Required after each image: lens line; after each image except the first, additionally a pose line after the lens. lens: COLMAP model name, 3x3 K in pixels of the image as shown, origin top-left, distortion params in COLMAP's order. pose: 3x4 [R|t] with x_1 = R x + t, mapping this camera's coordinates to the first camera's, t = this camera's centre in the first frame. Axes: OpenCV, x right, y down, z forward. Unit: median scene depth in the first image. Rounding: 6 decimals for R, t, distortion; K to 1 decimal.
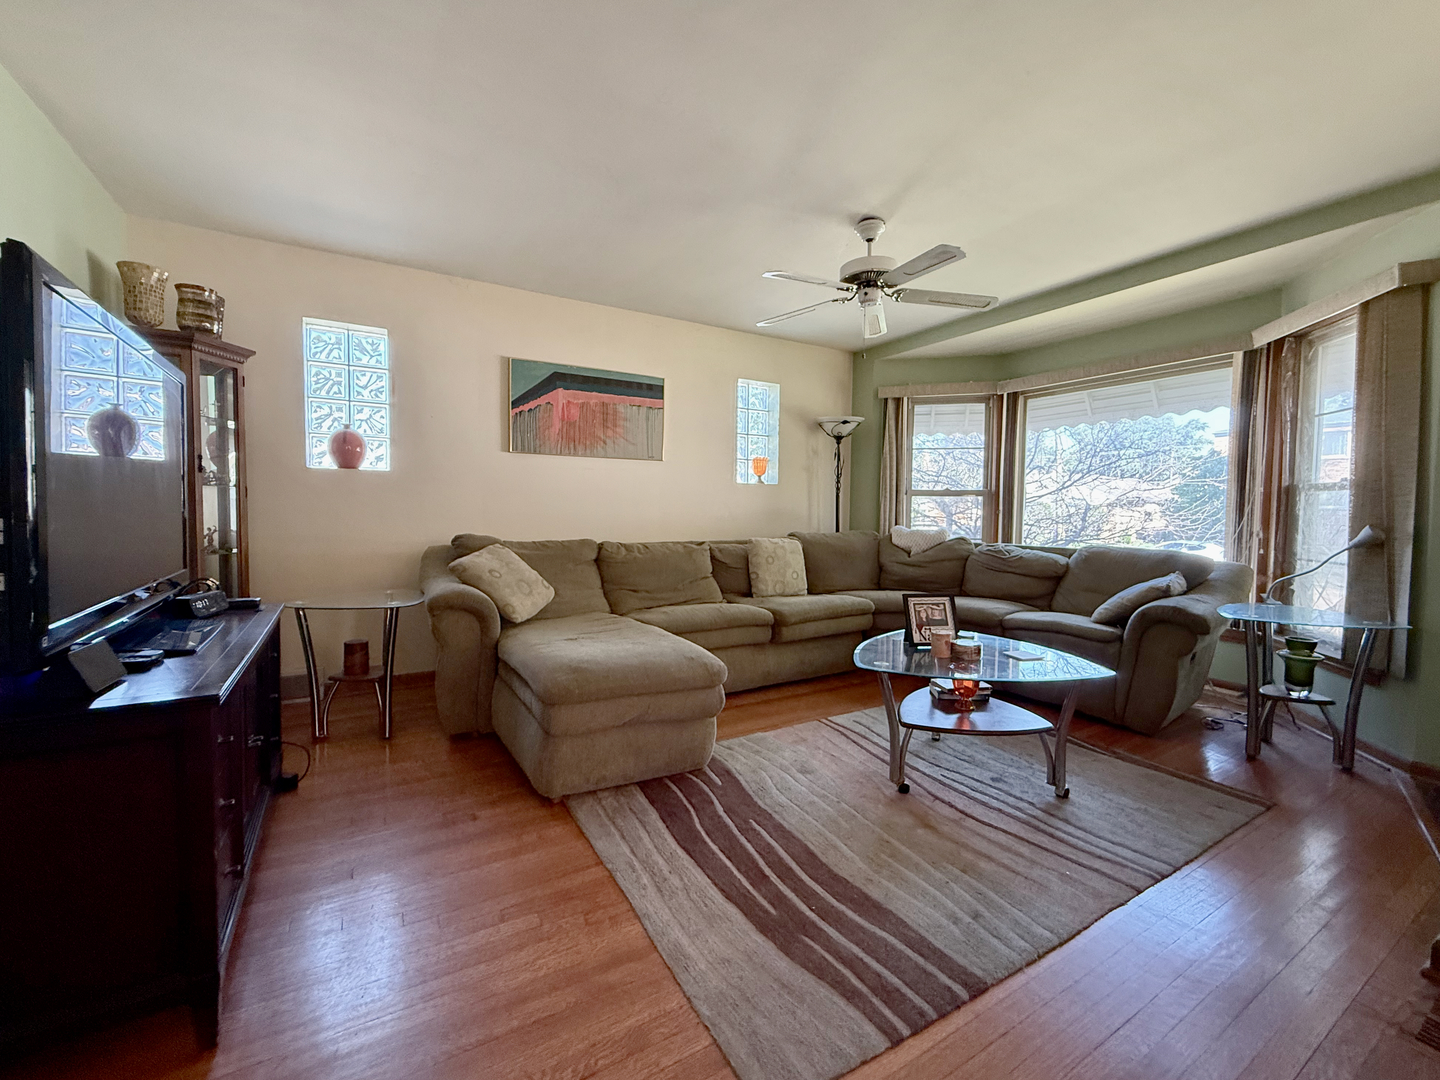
lens RADIAL K [[573.3, 0, 717.7], [0, 573.3, 538.9], [0, 0, 1]] dist [-0.001834, -0.000143]
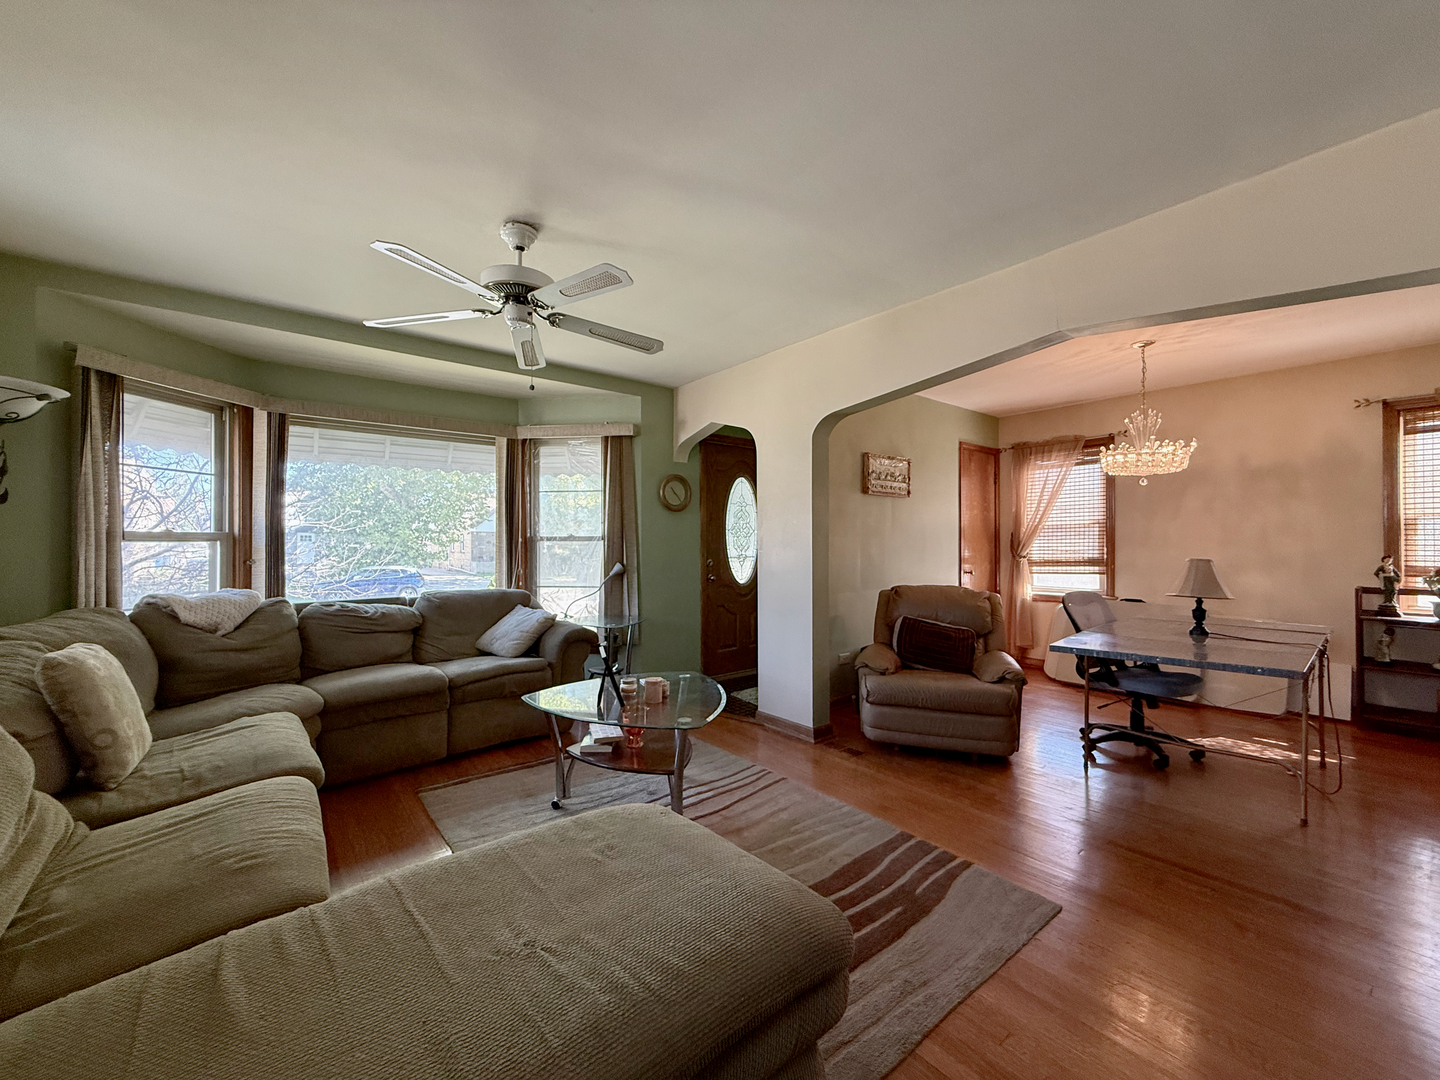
lens RADIAL K [[573.3, 0, 717.7], [0, 573.3, 538.9], [0, 0, 1]] dist [-0.001834, -0.000143]
pose [[-0.120547, -0.005978, 0.992690, -0.606858], [0.055685, 0.998367, 0.012775, -0.096011], [-0.991145, 0.056818, -0.120017, 0.851504]]
